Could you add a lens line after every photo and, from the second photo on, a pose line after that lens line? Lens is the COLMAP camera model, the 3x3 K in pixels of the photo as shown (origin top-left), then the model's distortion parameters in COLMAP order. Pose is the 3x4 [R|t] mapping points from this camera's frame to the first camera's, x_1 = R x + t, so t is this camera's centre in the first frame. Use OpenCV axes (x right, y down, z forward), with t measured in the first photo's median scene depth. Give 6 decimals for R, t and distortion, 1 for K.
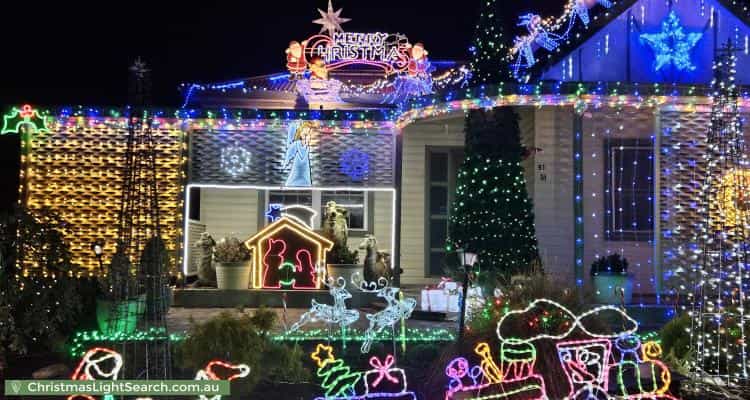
lens RADIAL K [[724.1, 0, 375.0], [0, 724.1, 200.0], [0, 0, 1]] dist [0.047120, -0.006404]
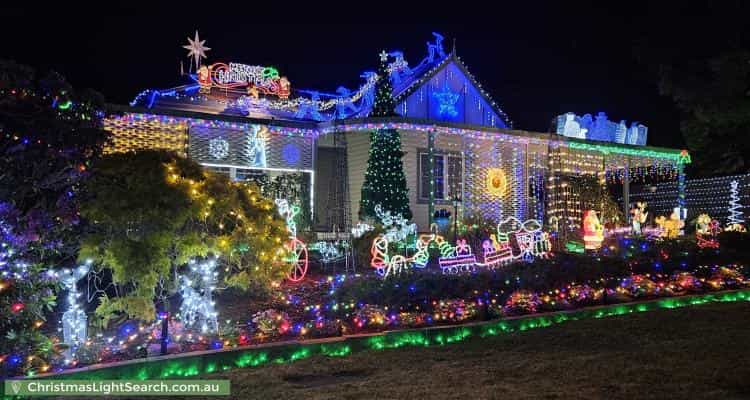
lens RADIAL K [[572.0, 0, 373.9], [0, 572.0, 185.9], [0, 0, 1]] dist [0.047519, -0.009195]
pose [[0.882227, 0.028184, 0.469980, -0.455964], [-0.028285, 0.999576, -0.006848, 0.022979], [-0.469974, -0.007252, 0.882650, -0.211778]]
